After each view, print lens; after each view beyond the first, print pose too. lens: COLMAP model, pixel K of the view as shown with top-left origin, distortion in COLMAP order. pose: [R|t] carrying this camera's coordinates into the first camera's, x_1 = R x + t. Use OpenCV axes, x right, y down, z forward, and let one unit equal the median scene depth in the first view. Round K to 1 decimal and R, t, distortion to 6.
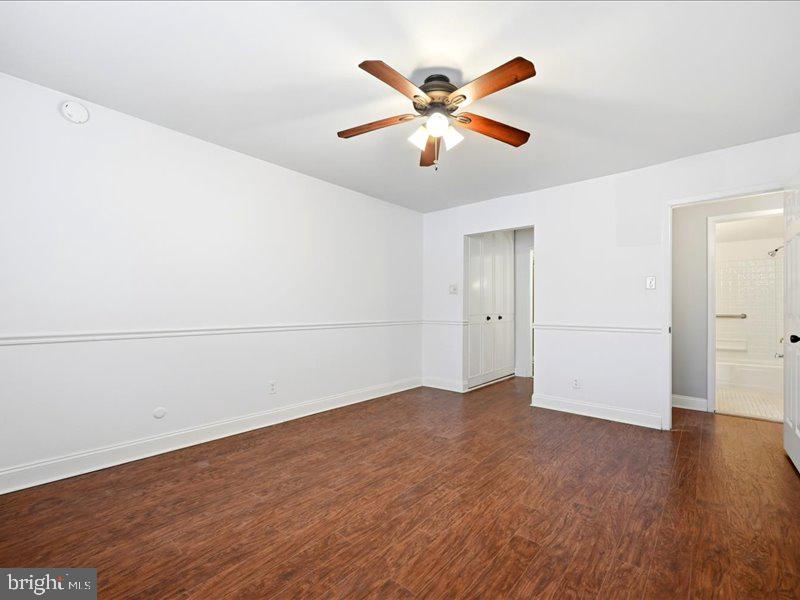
lens RADIAL K [[365.0, 0, 403.7], [0, 365.0, 306.8], [0, 0, 1]] dist [0.003961, 0.000844]
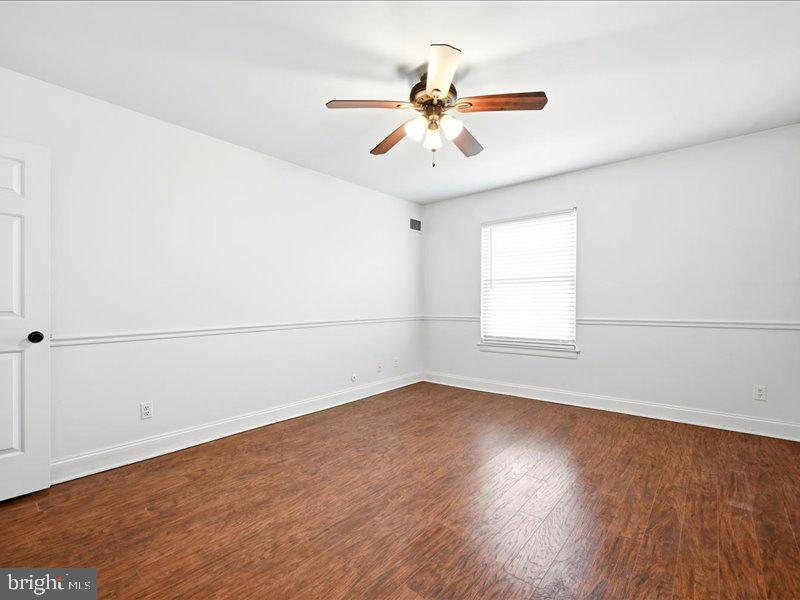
lens RADIAL K [[365.0, 0, 404.6], [0, 365.0, 302.1], [0, 0, 1]] dist [0.003961, 0.000844]
pose [[-0.999998, 0.001114, -0.001487, 0.164236], [0.001130, 0.999943, -0.010611, 0.014110], [0.001475, -0.010613, -0.999943, 1.908761]]
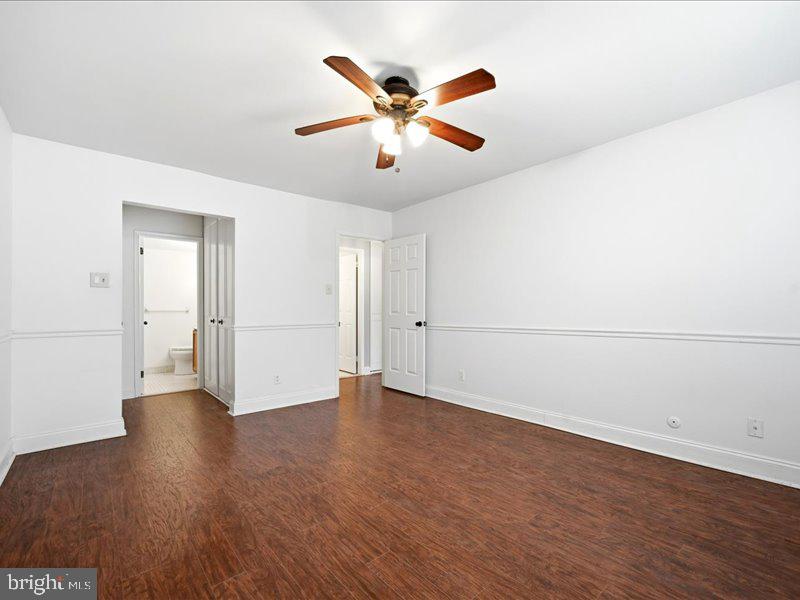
lens RADIAL K [[365.0, 0, 403.9], [0, 365.0, 305.1], [0, 0, 1]] dist [0.003961, 0.000844]
pose [[0.150065, 0.003752, 0.988669, -0.856490], [0.001932, 0.999990, -0.004088, -0.000206], [-0.988674, 0.002523, 0.150056, 0.782377]]
